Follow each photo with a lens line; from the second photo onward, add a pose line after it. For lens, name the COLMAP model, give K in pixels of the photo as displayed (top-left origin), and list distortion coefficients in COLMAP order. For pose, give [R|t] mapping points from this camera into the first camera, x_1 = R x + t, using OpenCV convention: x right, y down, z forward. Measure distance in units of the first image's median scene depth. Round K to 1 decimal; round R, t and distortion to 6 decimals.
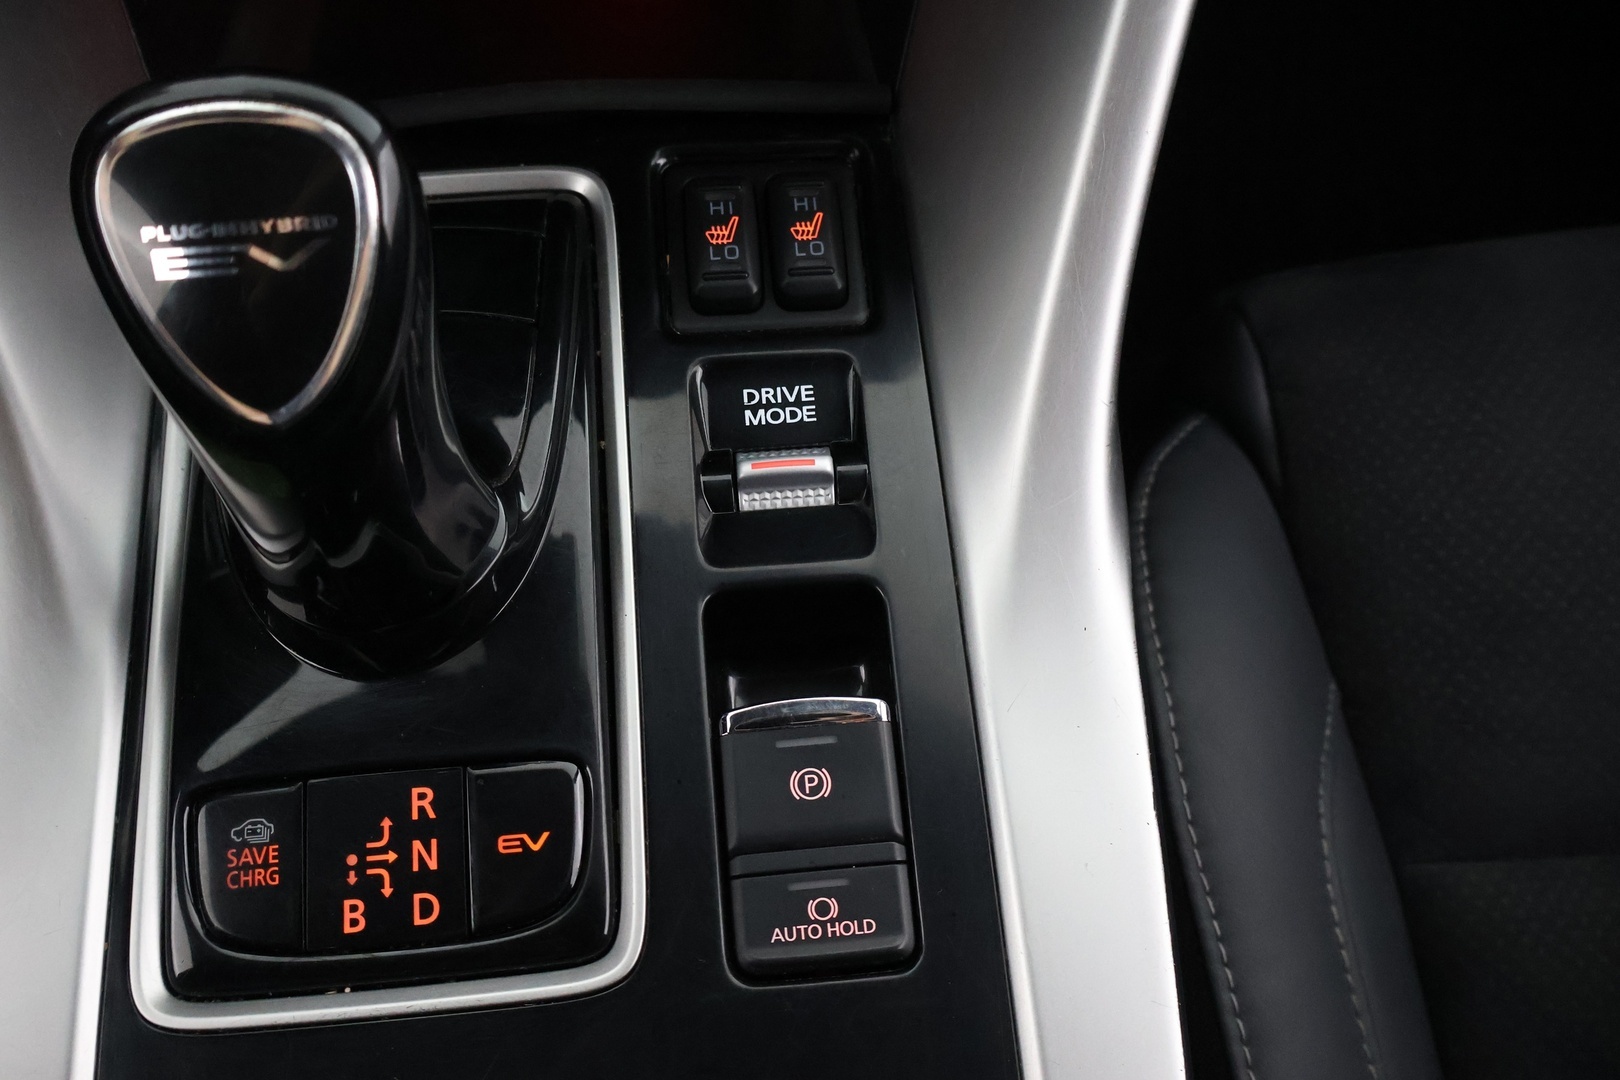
lens RADIAL K [[1394.1, 0, 810.0], [0, 1394.1, 540.0], [0, 0, 1]] dist [0.003067, -0.002747]
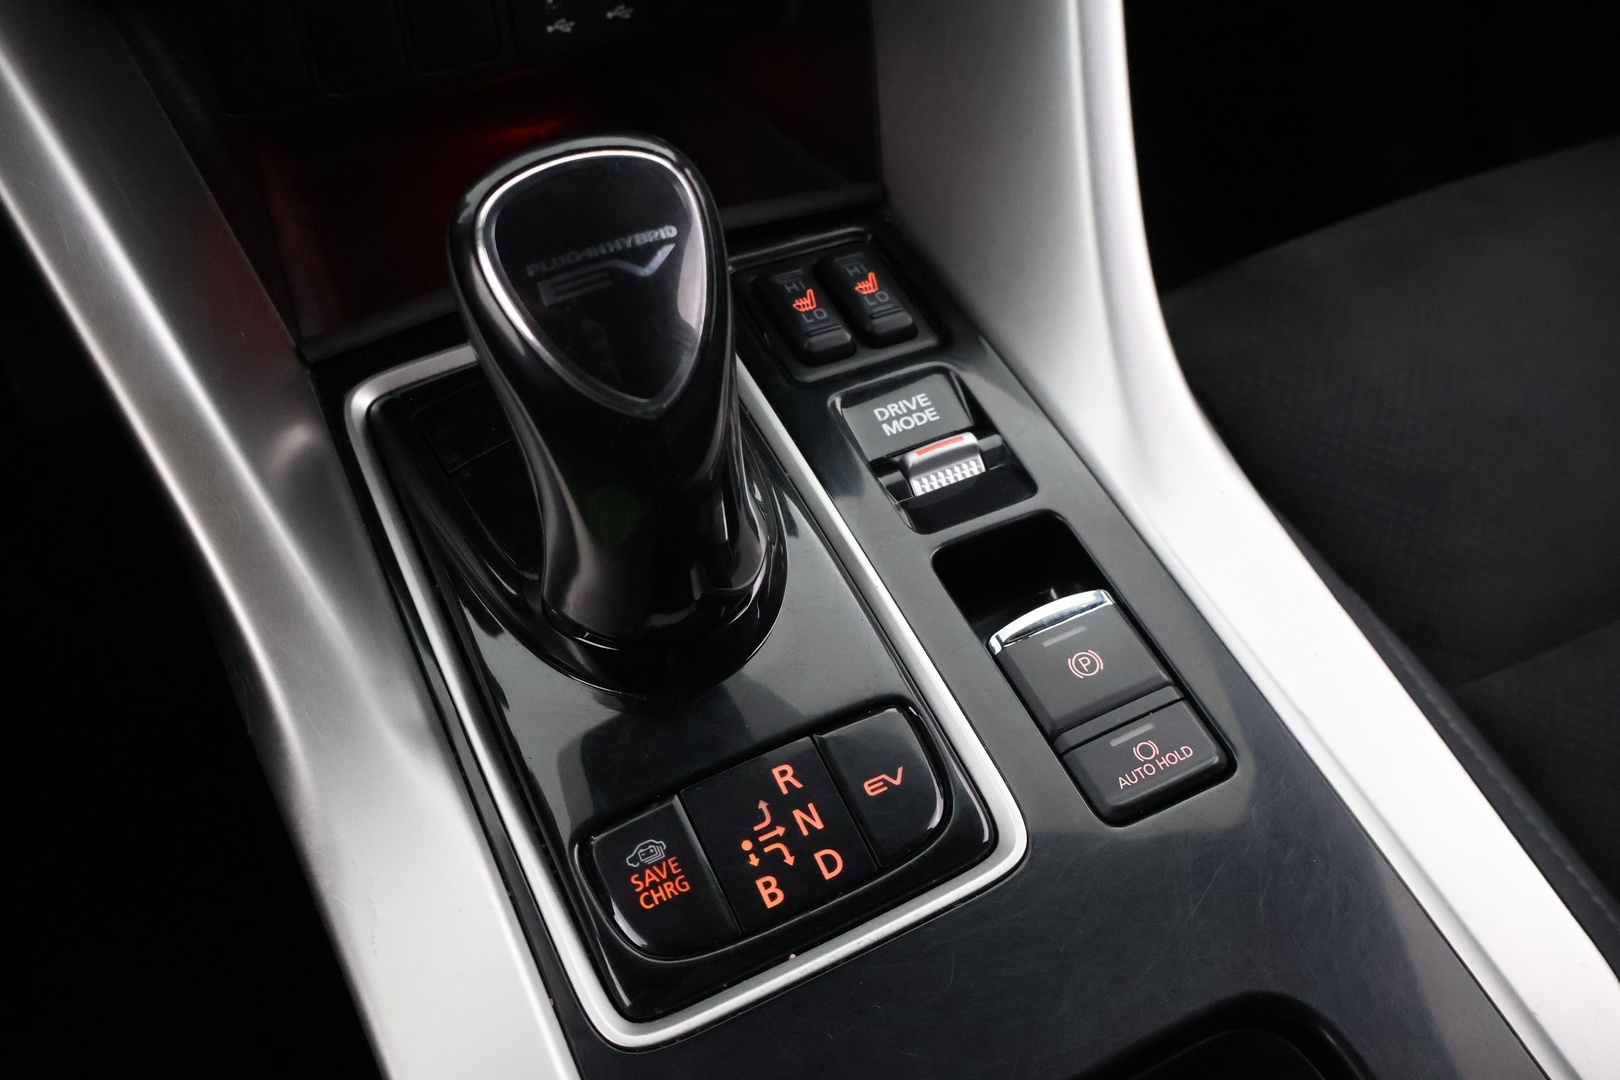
lens RADIAL K [[1394.1, 0, 810.0], [0, 1394.1, 540.0], [0, 0, 1]] dist [0.003067, -0.002747]
pose [[0.924428, -0.268012, 0.271298, -0.508173], [0.328153, 0.921475, -0.207843, 0.250651], [-0.194290, 0.281163, 0.939786, -0.074186]]
